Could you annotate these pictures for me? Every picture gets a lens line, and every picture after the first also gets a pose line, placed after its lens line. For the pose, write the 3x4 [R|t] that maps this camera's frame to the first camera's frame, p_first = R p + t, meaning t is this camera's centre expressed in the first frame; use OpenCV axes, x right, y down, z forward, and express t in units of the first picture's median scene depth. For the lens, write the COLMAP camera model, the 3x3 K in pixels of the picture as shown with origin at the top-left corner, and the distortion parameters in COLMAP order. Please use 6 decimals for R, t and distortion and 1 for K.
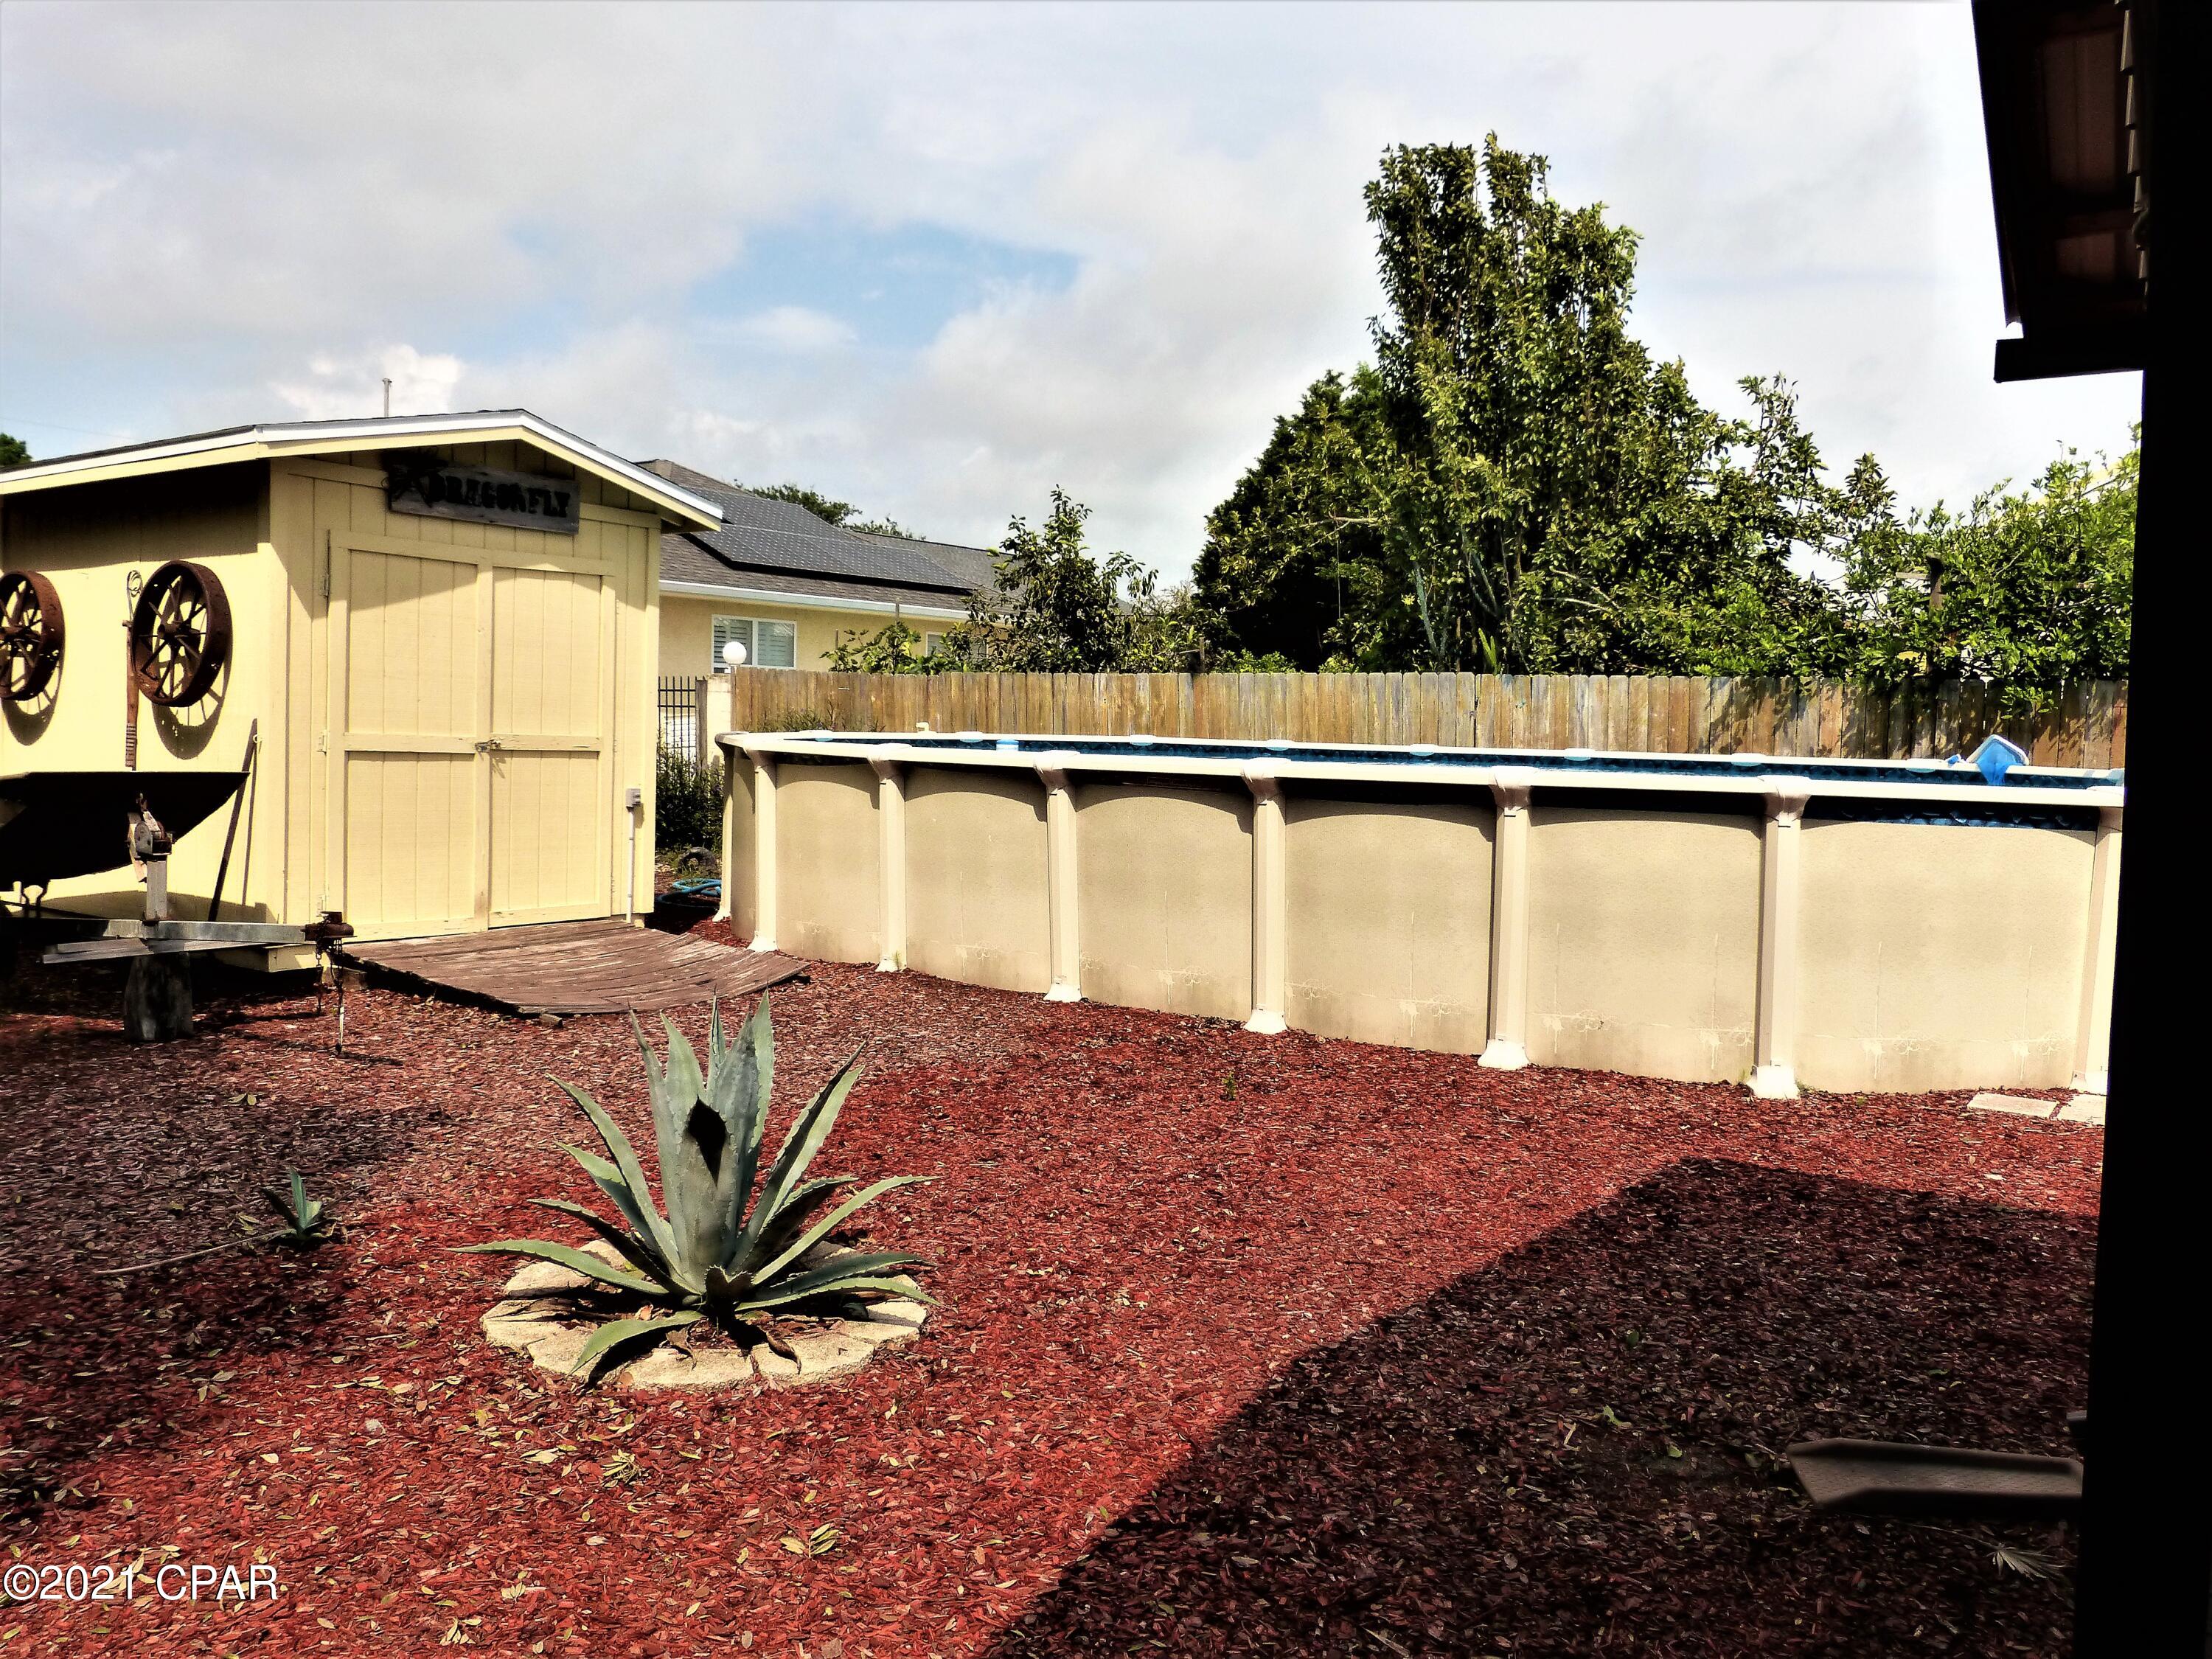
lens RADIAL K [[1655.9, 0, 1095.2], [0, 1655.9, 827.8], [0, 0, 1]] dist [-0.042663, 0.039358]
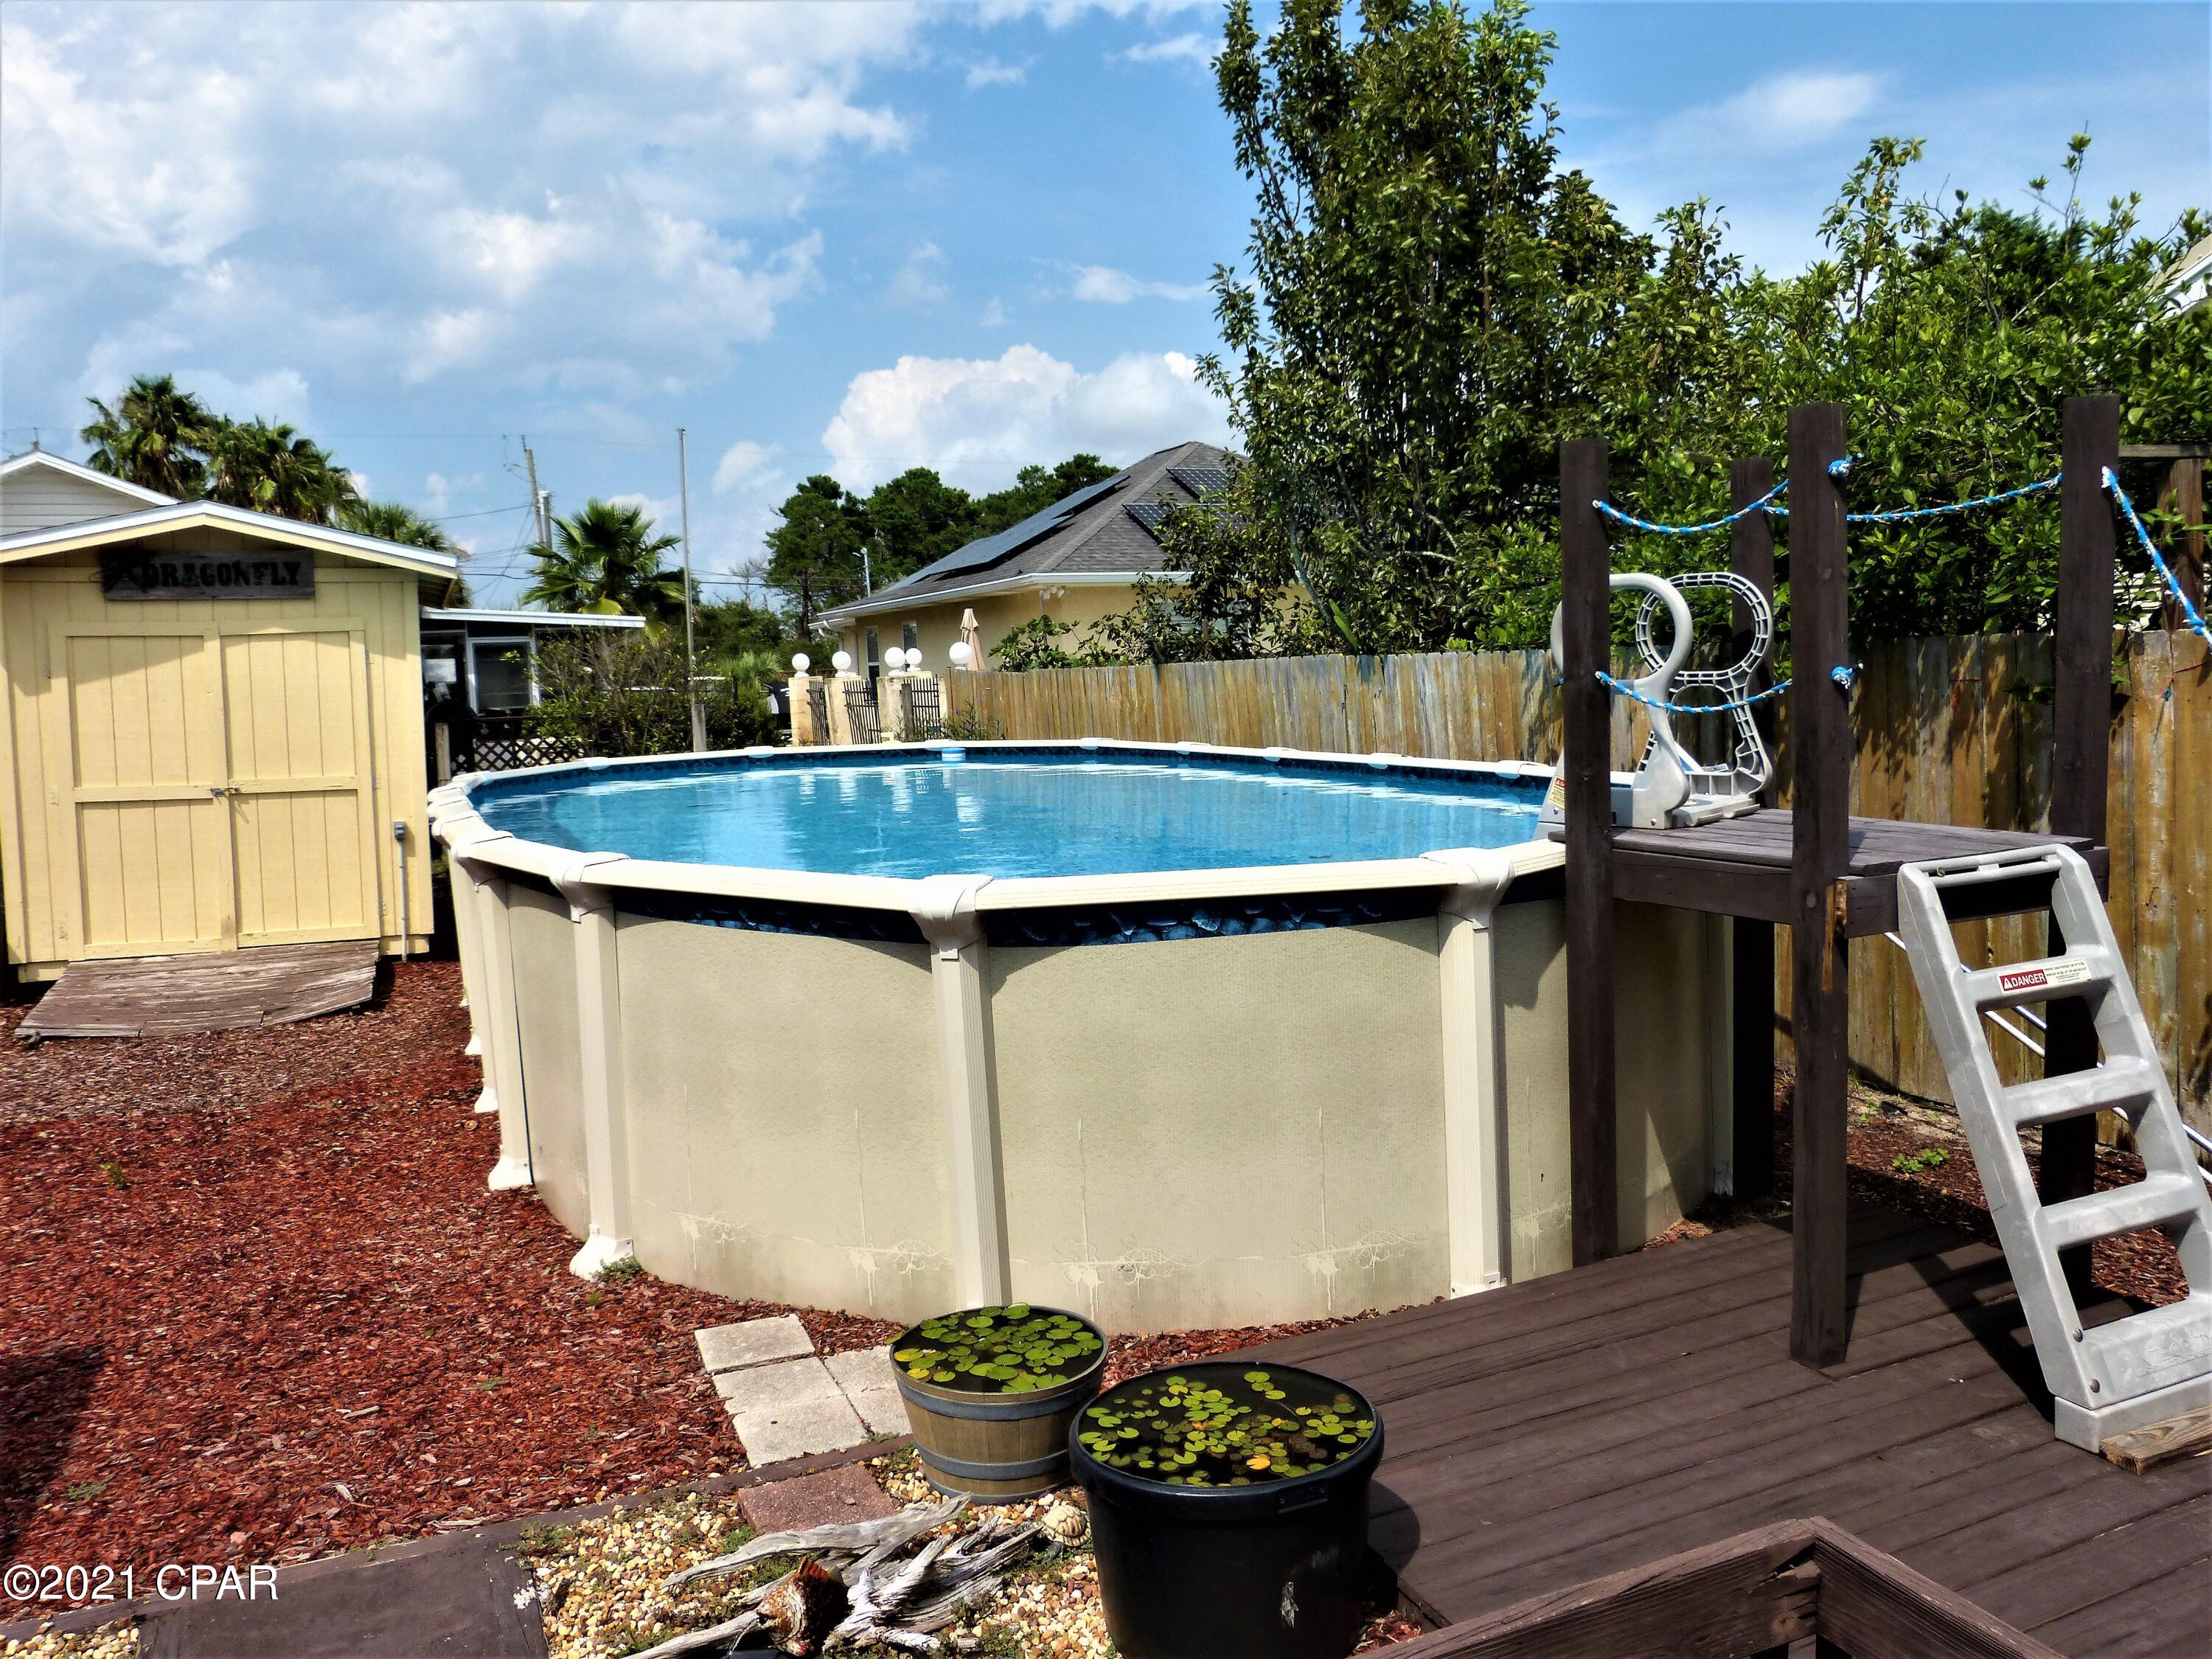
lens RADIAL K [[1655.9, 0, 1095.2], [0, 1655.9, 827.8], [0, 0, 1]] dist [-0.042663, 0.039358]
pose [[0.838674, 0.002641, -0.544627, 0.767612], [0.014138, 0.999546, 0.026619, -0.045850], [0.544450, -0.030024, 0.838256, 0.363882]]
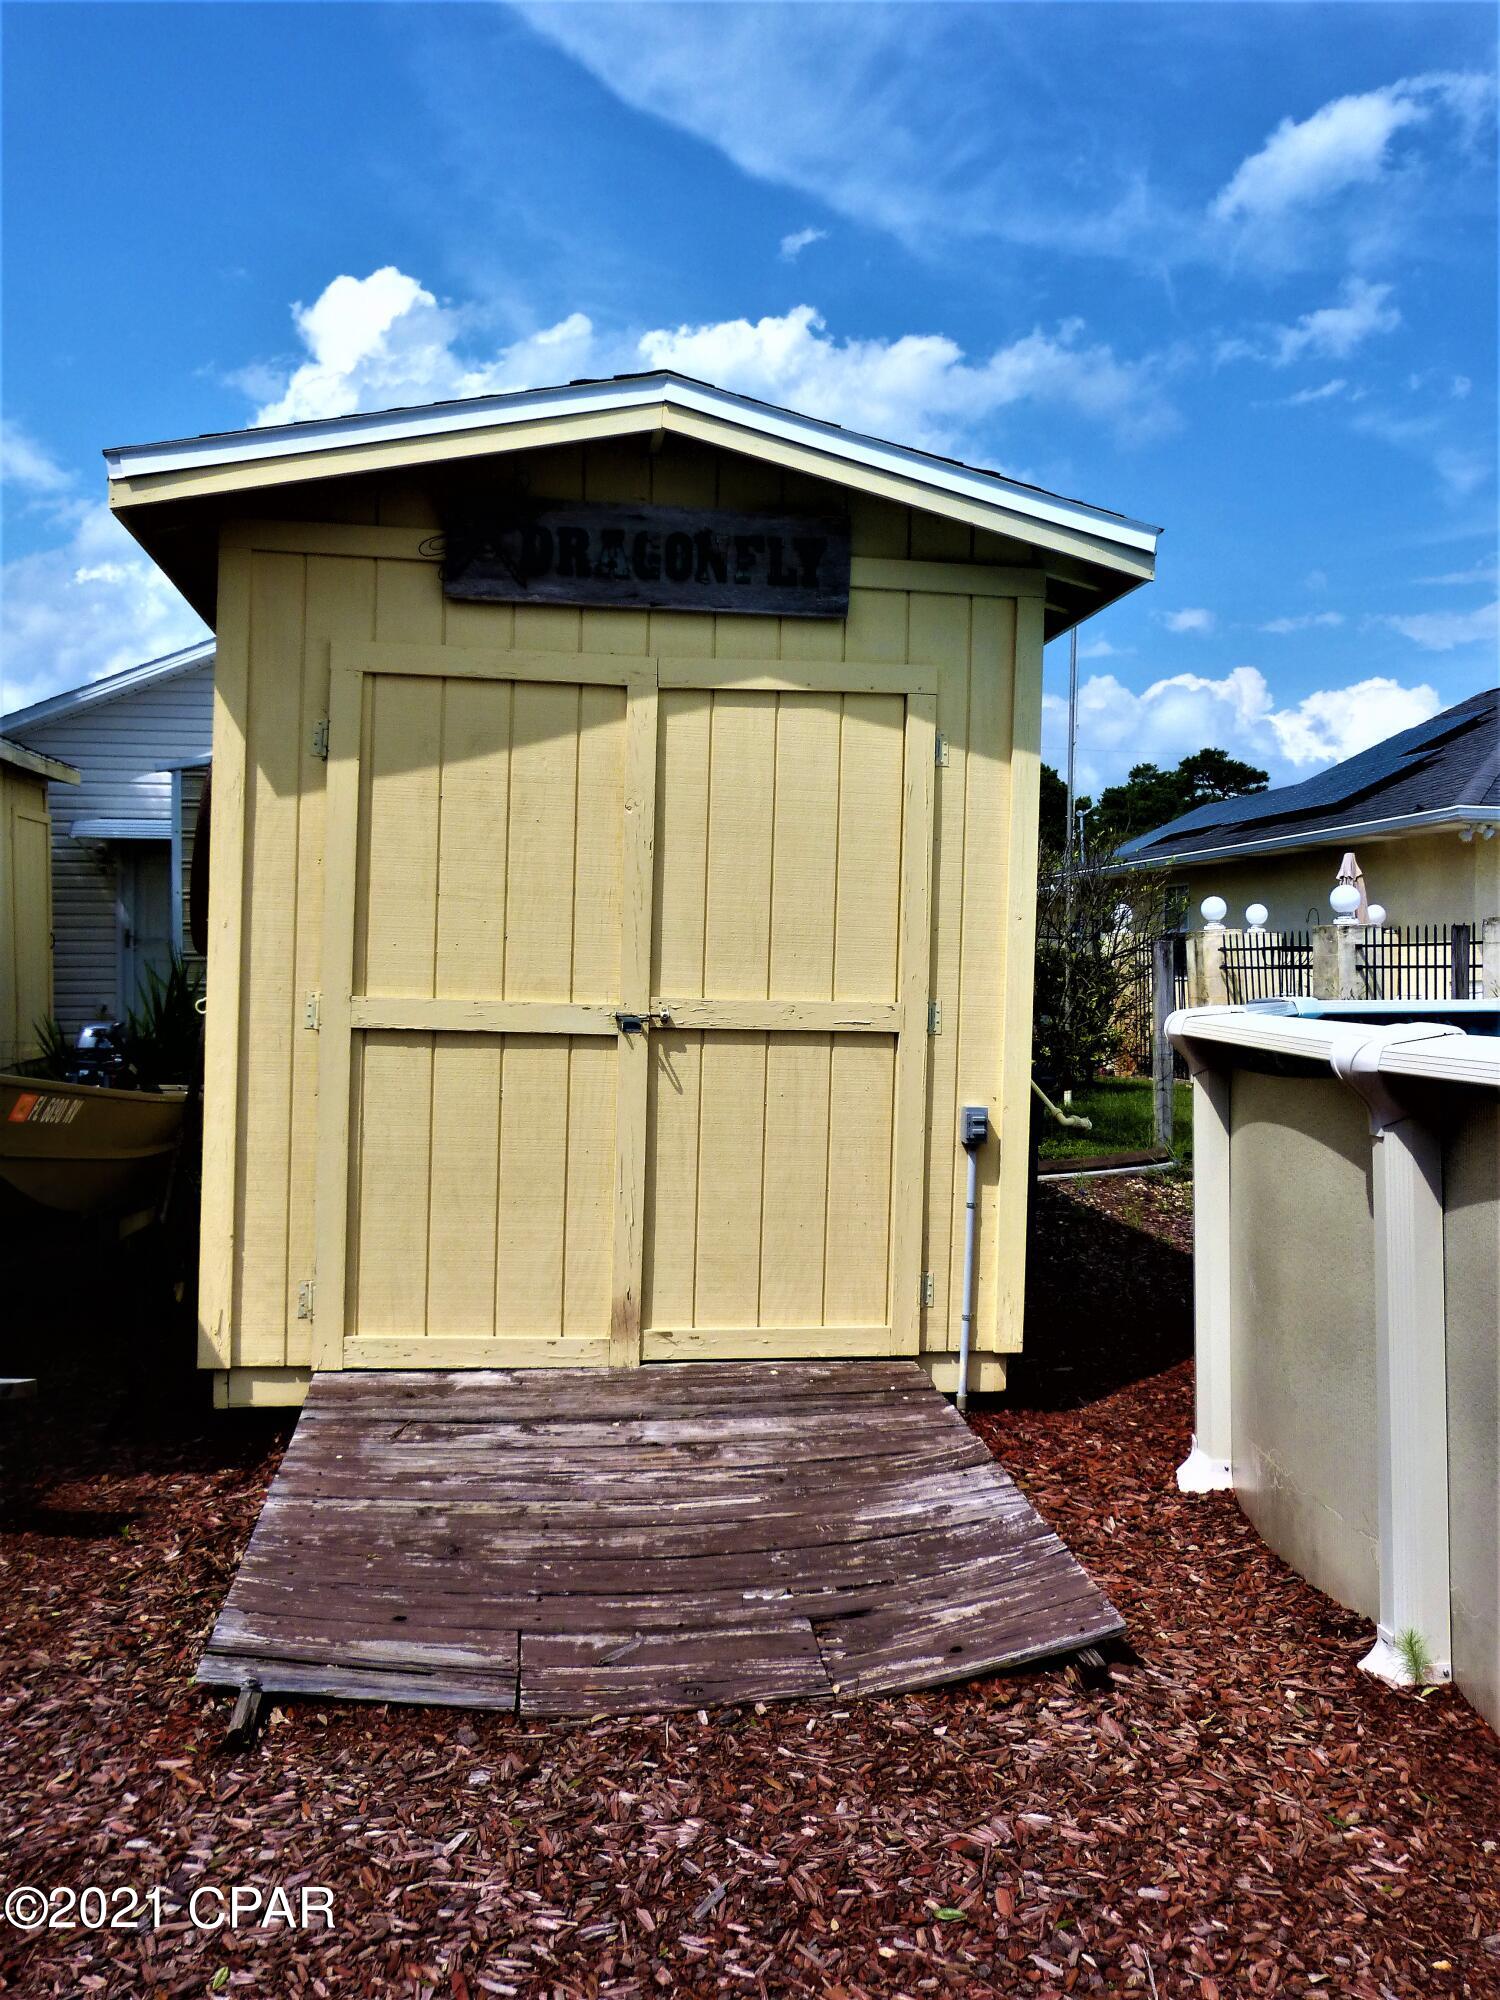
lens RADIAL K [[1497.2, 0, 759.5], [0, 1497.2, 1001.3], [0, 0, 1]] dist [-0.042663, 0.039358]
pose [[0.689698, -0.002076, -0.724094, 0.009490], [-0.041660, 0.998226, -0.042543, -0.037001], [0.722897, 0.059507, 0.688388, 0.688666]]
